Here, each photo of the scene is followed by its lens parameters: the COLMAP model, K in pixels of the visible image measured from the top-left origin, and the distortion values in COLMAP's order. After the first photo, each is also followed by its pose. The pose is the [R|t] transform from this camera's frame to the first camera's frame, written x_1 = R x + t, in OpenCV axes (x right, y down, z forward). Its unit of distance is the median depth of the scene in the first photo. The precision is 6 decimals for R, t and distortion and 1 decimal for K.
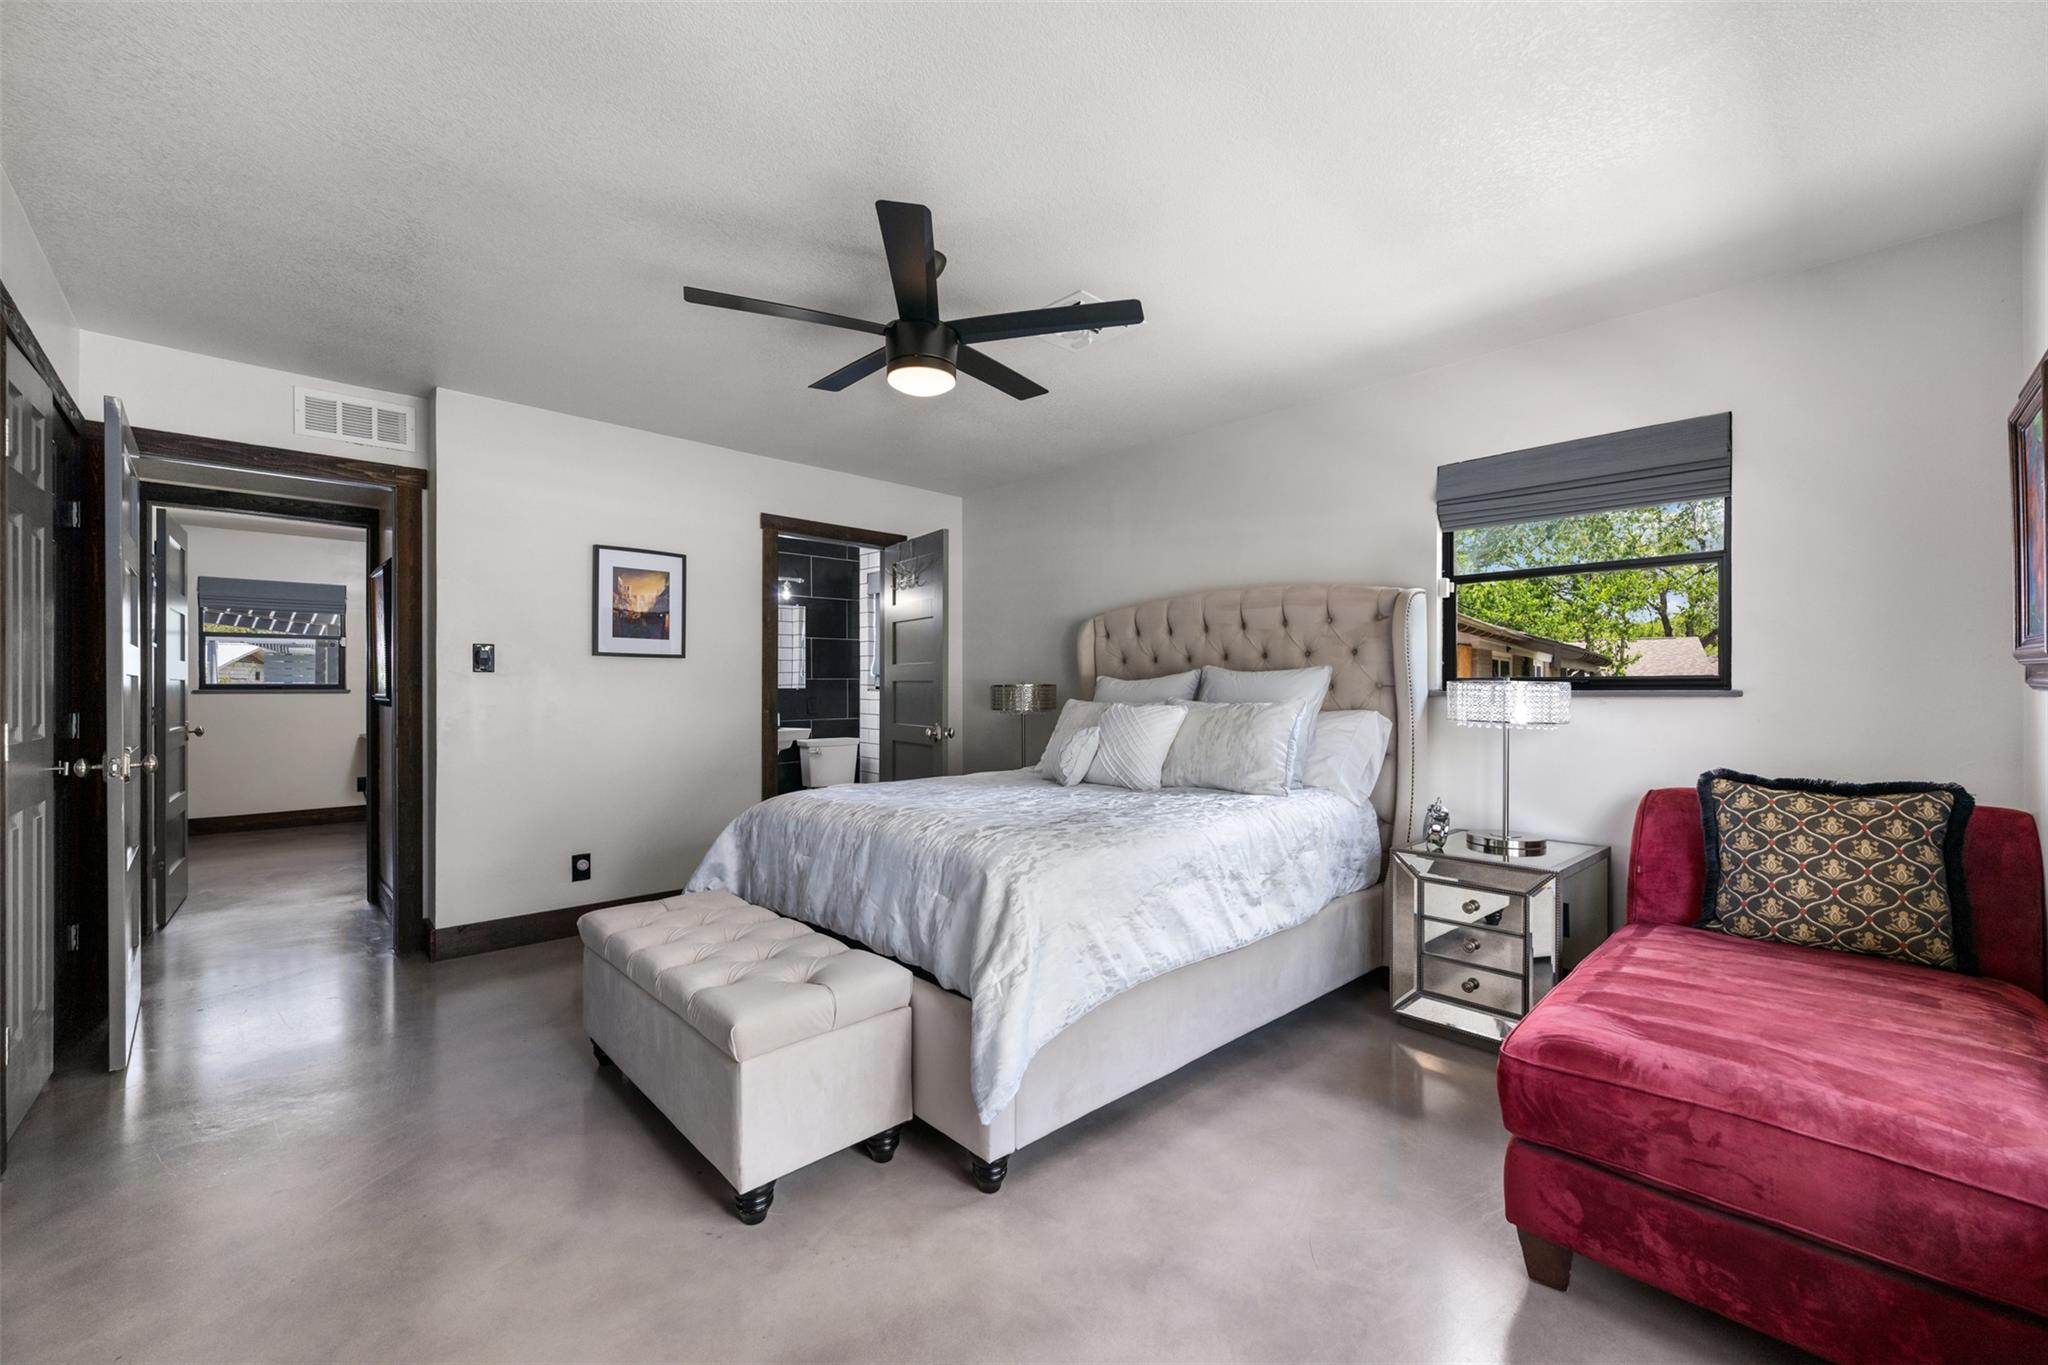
lens RADIAL K [[816.7, 0, 1024.0], [0, 816.7, 682.5], [0, 0, 1]] dist [0.000434, 0.000087]
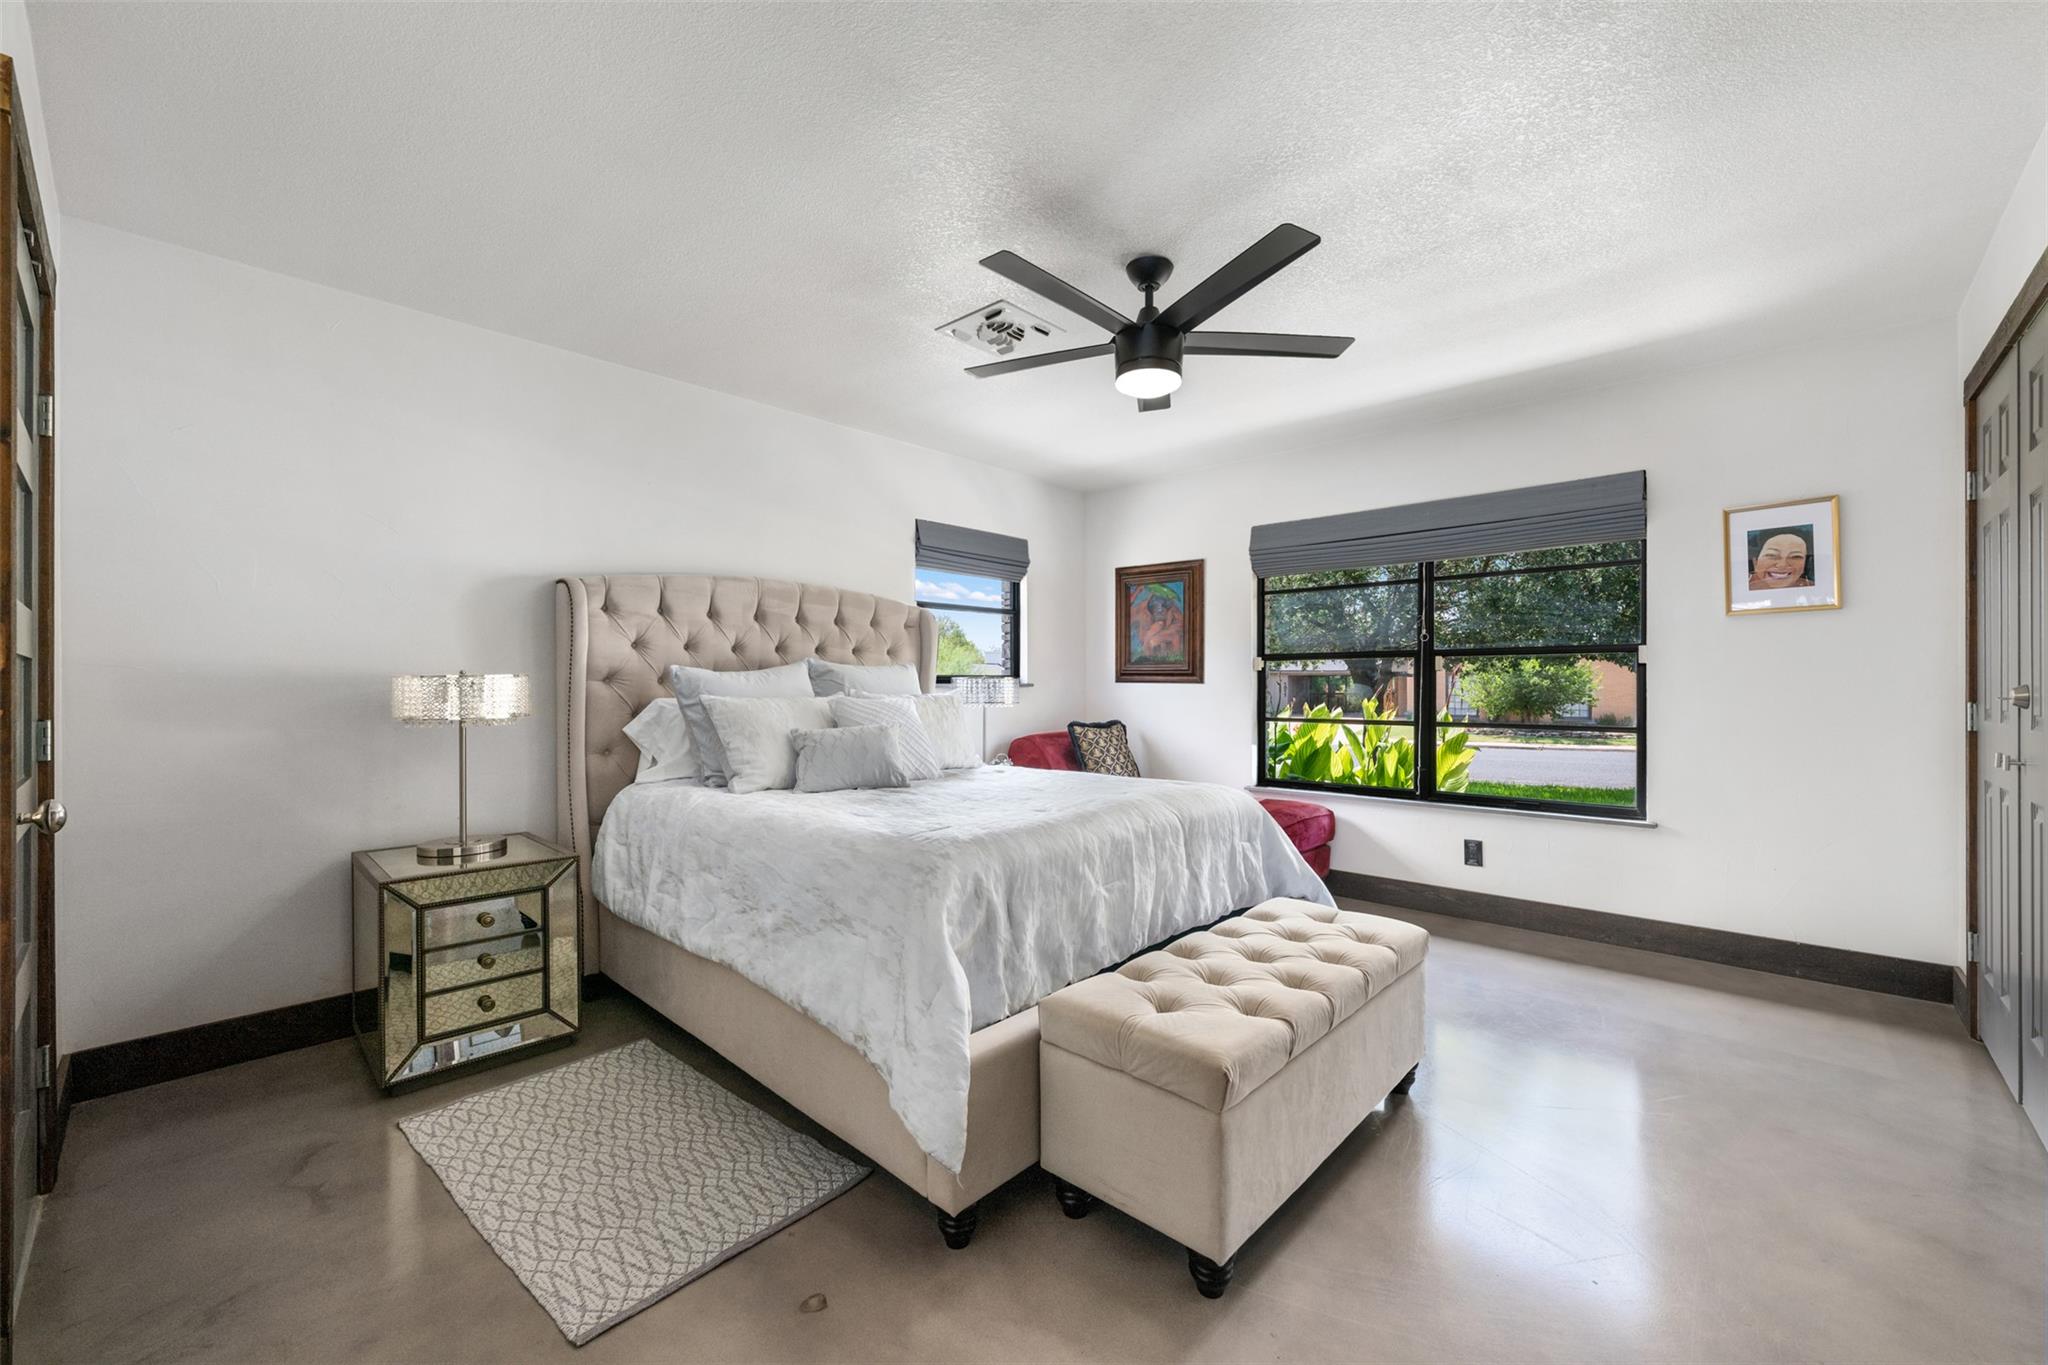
lens RADIAL K [[816.7, 0, 1024.0], [0, 816.7, 682.5], [0, 0, 1]] dist [0.000434, 0.000087]
pose [[-0.066215, 0.001872, 0.997804, -0.850917], [-0.002315, 0.999995, -0.002030, 0.009430], [-0.997803, -0.002445, -0.066210, 0.904059]]
